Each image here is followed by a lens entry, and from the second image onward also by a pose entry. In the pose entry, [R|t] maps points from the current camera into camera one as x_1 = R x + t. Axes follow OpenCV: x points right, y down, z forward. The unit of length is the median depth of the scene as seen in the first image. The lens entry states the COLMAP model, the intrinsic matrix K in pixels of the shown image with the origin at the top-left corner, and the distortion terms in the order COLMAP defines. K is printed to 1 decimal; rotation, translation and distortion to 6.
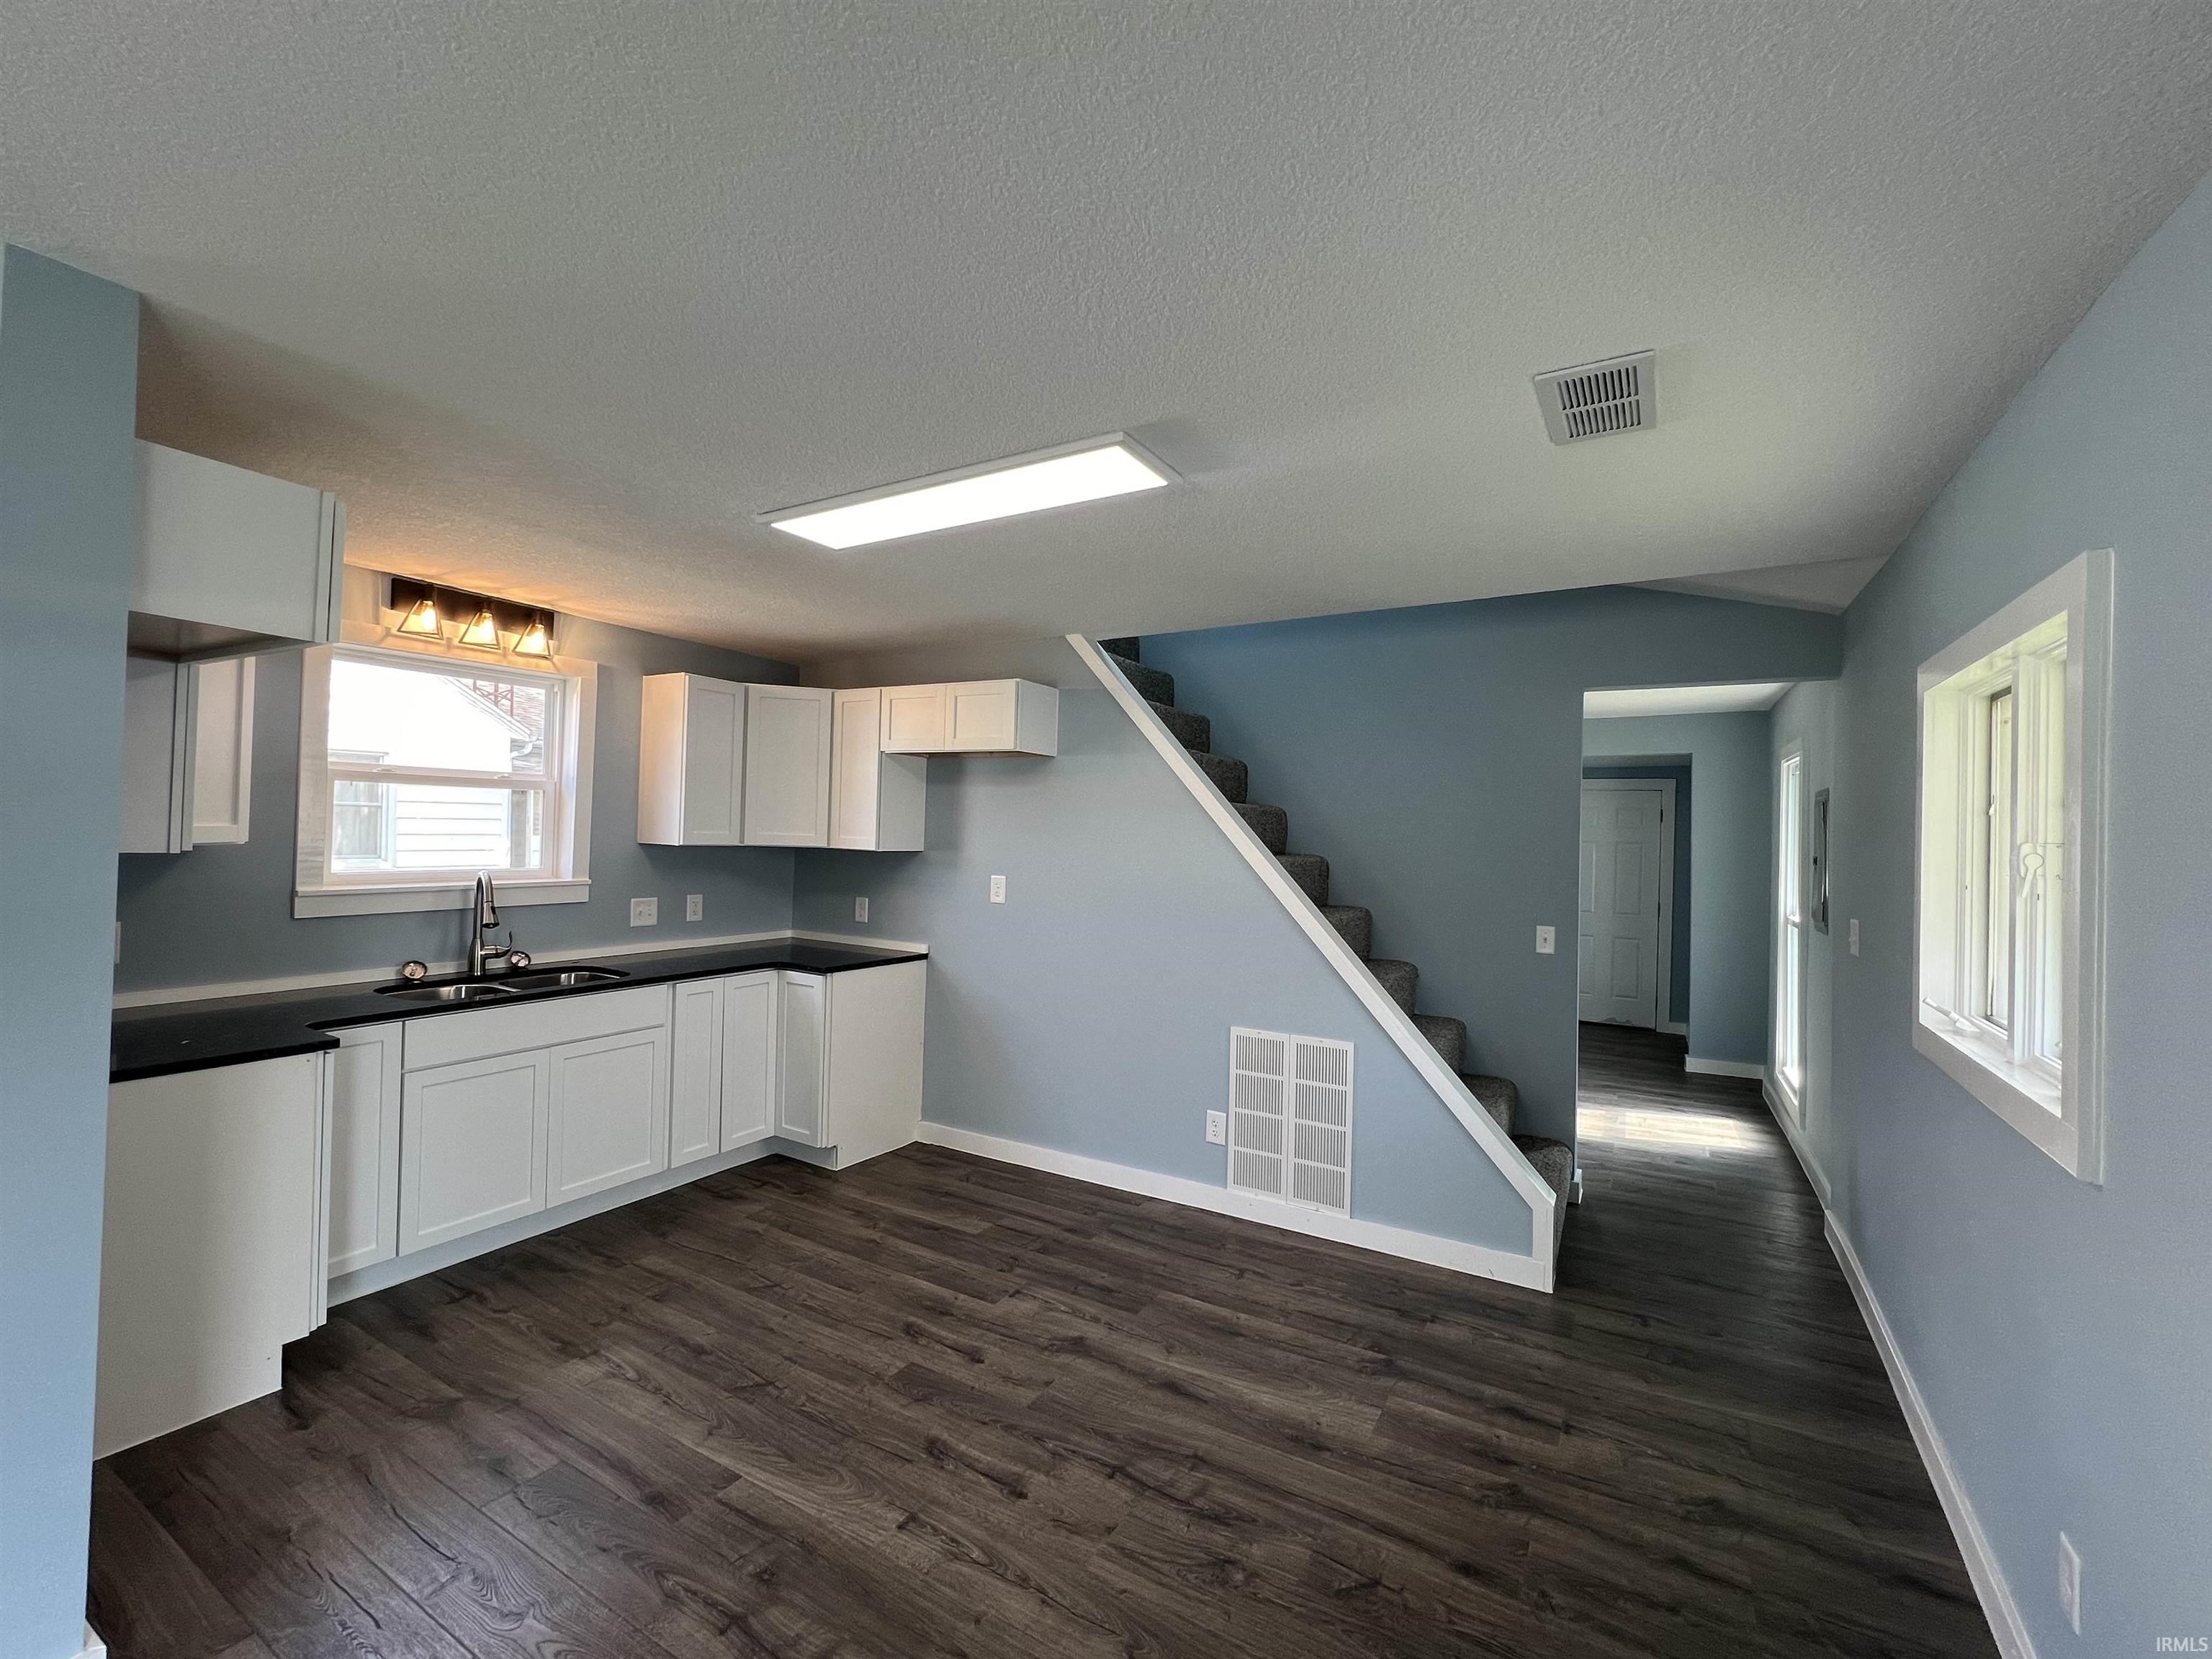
lens RADIAL K [[930.7, 0, 1106.0], [0, 930.7, 829.5], [0, 0, 1]] dist [-0.002132, 0.000047]
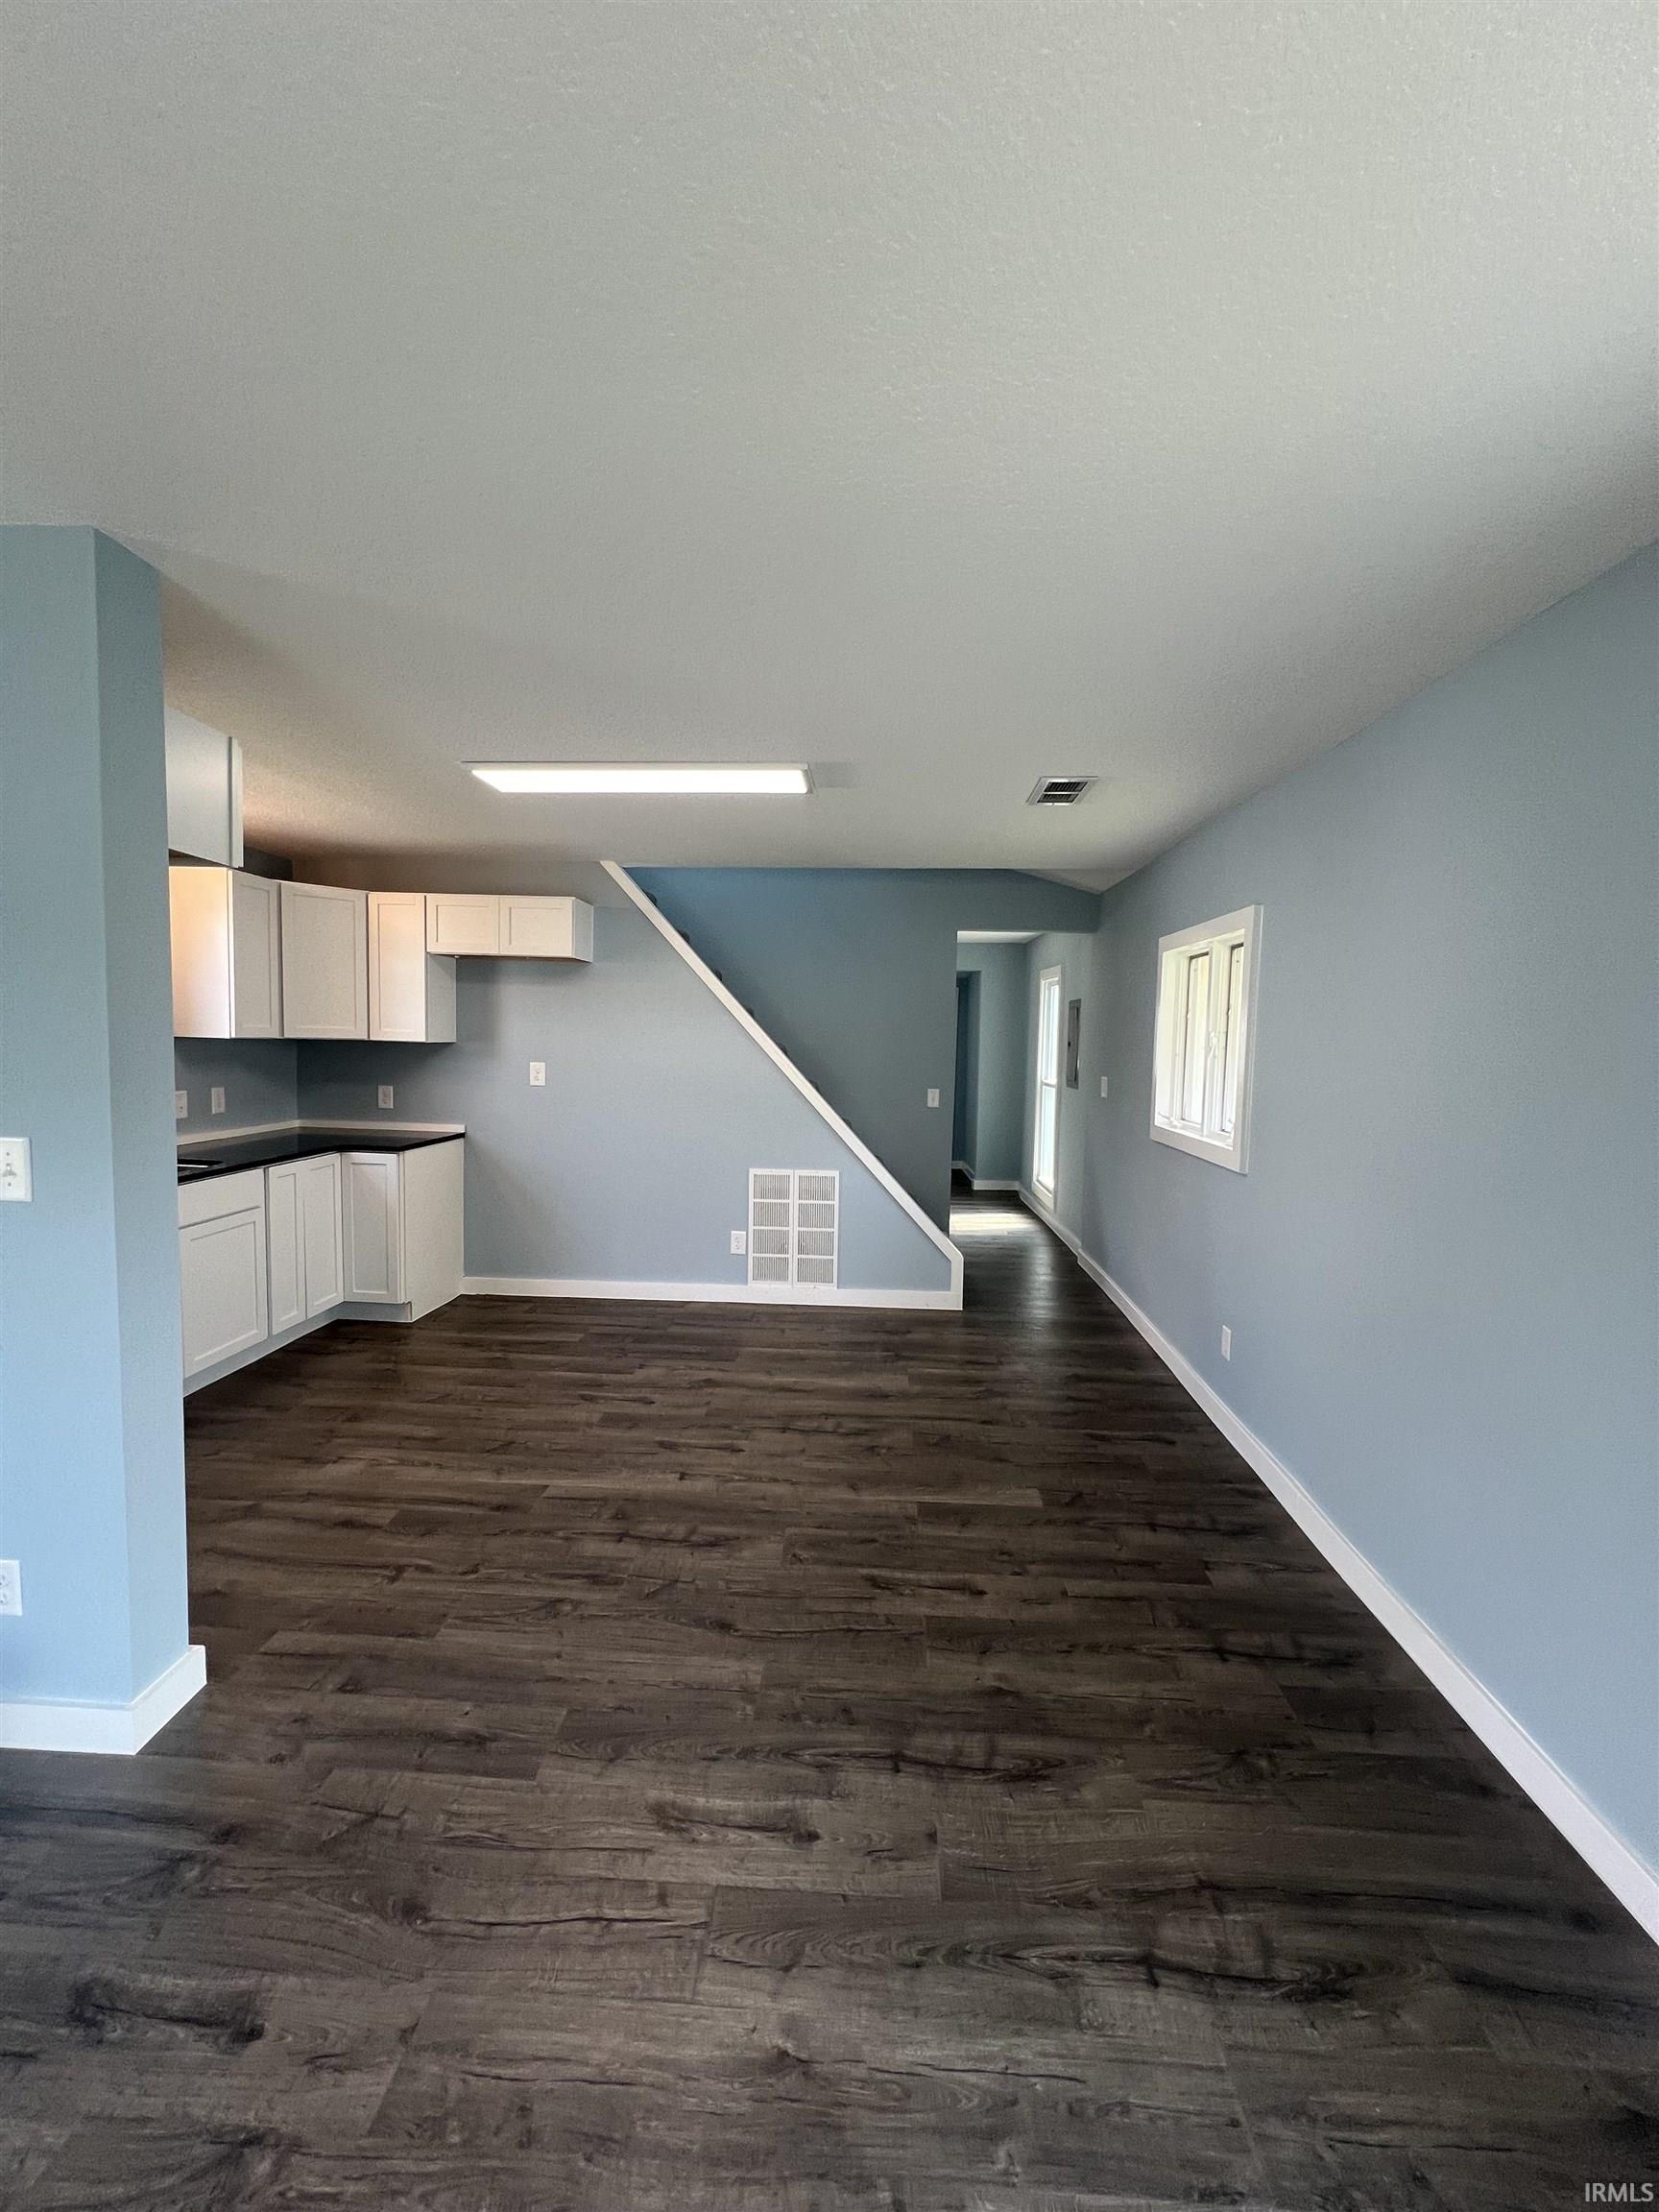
lens RADIAL K [[884.8, 0, 829.5], [0, 884.8, 1106.0], [0, 0, 1]] dist [0.000910, 0.000189]
pose [[0.887689, -0.041383, 0.458579, -0.354891], [-0.001761, 0.995641, 0.093257, -0.001174], [-0.460439, -0.083591, 0.883747, -0.195707]]
